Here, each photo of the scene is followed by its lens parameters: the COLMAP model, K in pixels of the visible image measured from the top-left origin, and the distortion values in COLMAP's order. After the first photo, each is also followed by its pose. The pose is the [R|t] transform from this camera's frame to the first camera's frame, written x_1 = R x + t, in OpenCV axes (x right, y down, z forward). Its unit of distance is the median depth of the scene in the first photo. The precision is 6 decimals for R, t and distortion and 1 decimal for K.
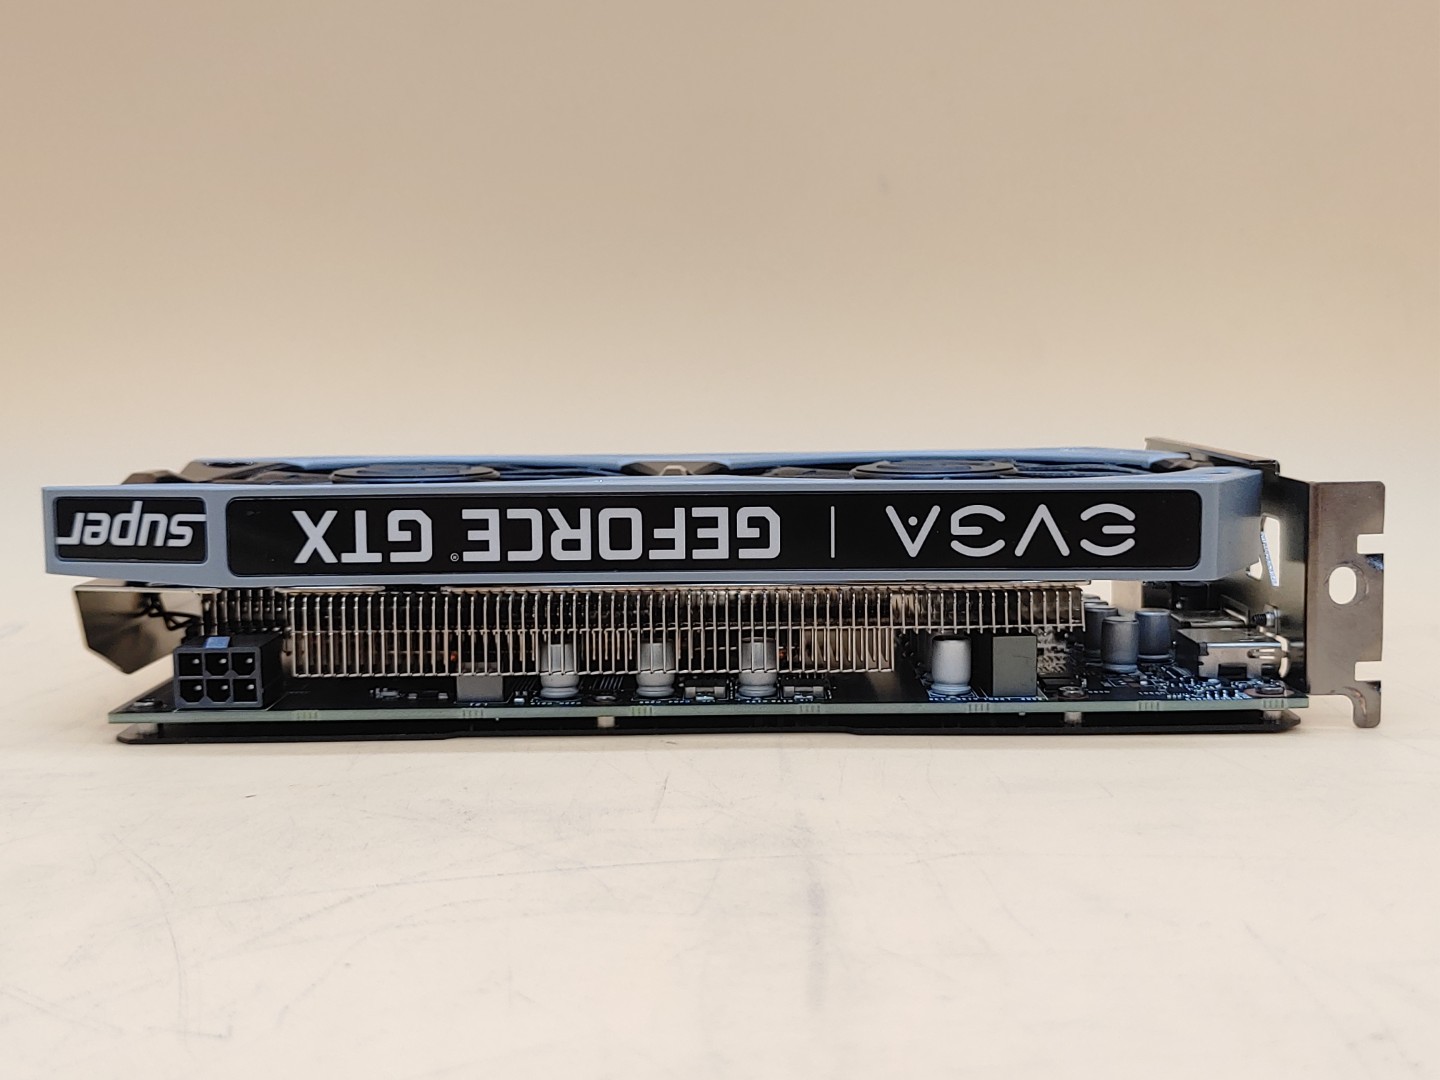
lens RADIAL K [[1711.4, 0, 712.6], [0, 1711.4, 534.4], [0, 0, 1]] dist [-0.056233, 0.000000]
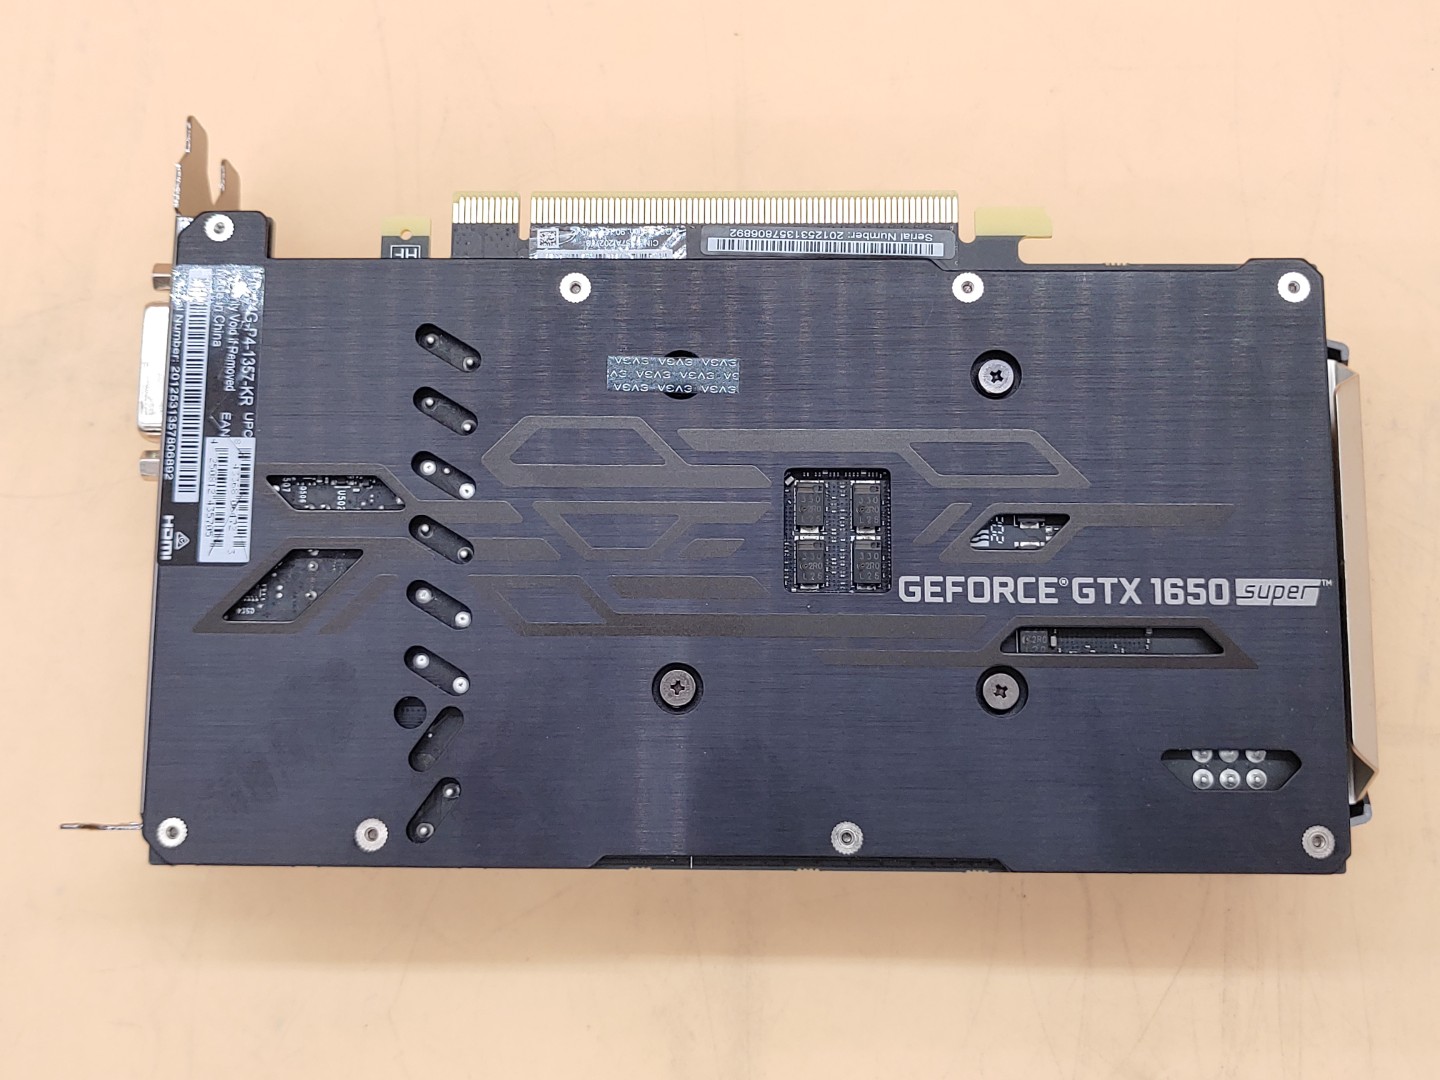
lens RADIAL K [[1711.4, 0, 720.3], [0, 1711.4, 537.5], [0, 0, 1]] dist [-0.056233, 0.000000]
pose [[-0.999298, -0.020469, -0.031379, 0.313095], [0.019723, -0.999519, 0.023913, 0.006936], [-0.031853, 0.023277, 0.999221, -0.992187]]
